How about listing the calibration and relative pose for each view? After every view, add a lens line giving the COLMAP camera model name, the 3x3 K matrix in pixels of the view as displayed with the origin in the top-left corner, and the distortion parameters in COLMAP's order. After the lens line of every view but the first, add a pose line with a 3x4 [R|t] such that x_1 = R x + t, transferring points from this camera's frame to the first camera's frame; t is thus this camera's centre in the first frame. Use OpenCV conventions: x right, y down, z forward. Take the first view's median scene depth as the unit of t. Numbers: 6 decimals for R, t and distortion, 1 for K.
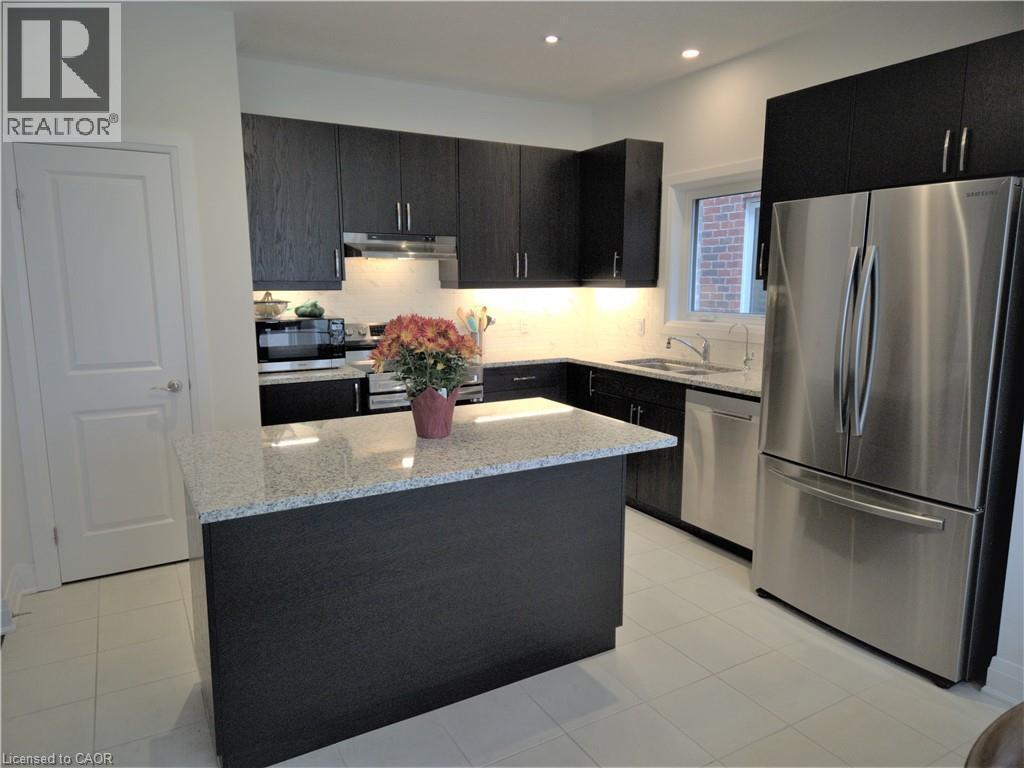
lens RADIAL K [[680.6, 0, 511.2], [0, 680.6, 382.3], [0, 0, 1]] dist [0.043220, -0.001506]
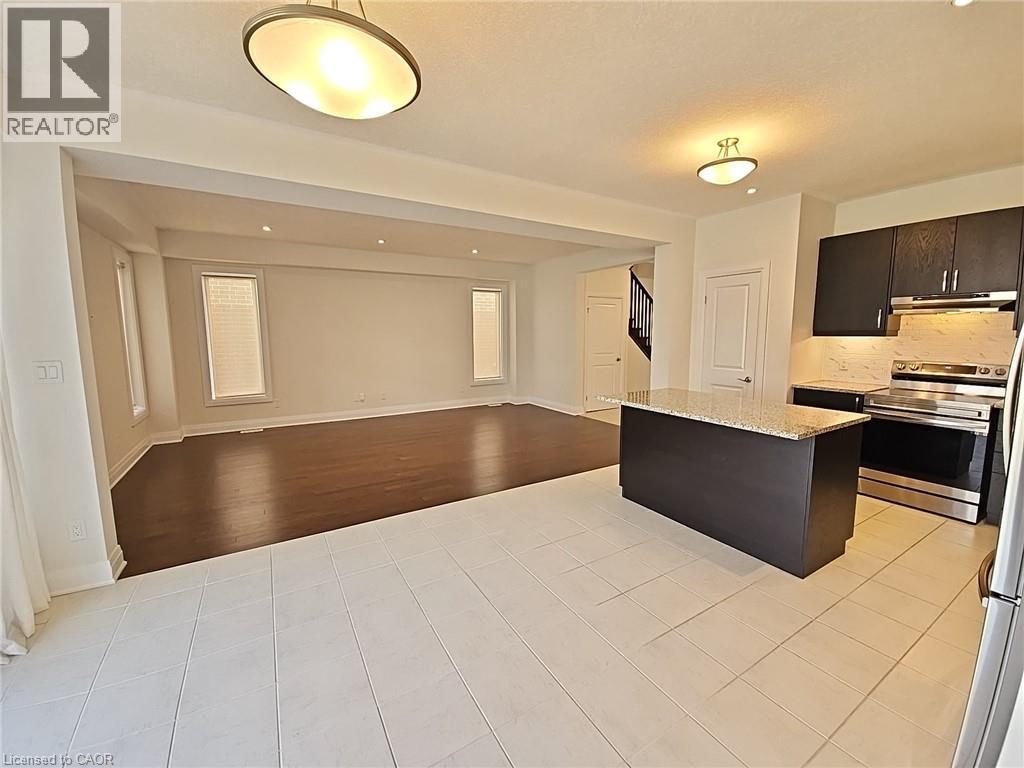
lens RADIAL K [[422.3, 0, 514.9], [0, 422.3, 381.6], [0, 0, 1]] dist [-0.001578, -0.000219]
pose [[0.024370, 0.123325, -0.992067, 0.650282], [-0.146758, 0.982052, 0.118475, -0.030898], [0.988872, 0.142706, 0.042031, 0.188455]]
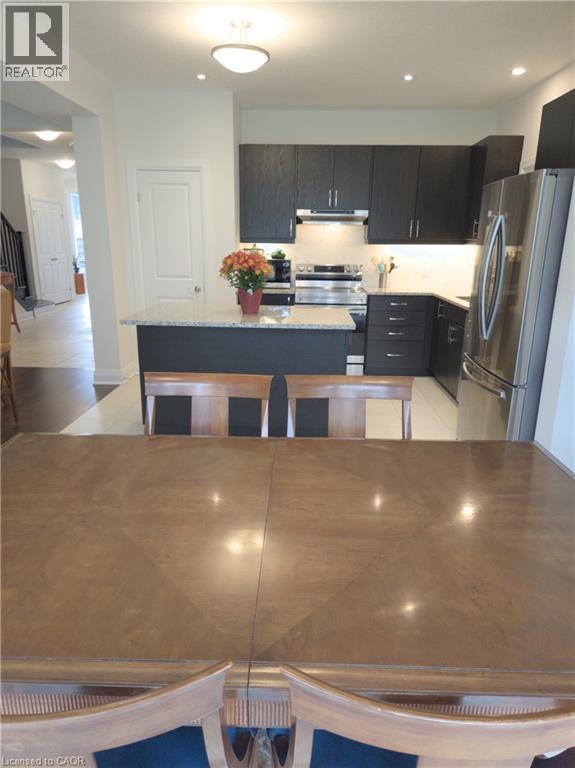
lens RADIAL K [[510.5, 0, 286.8], [0, 510.5, 386.4], [0, 0, 1]] dist [0.043220, -0.001506]
pose [[0.857351, 0.161627, -0.488698, 0.442415], [-0.095811, 0.982940, 0.157001, 0.021259], [0.505736, -0.087782, 0.858211, -0.173384]]
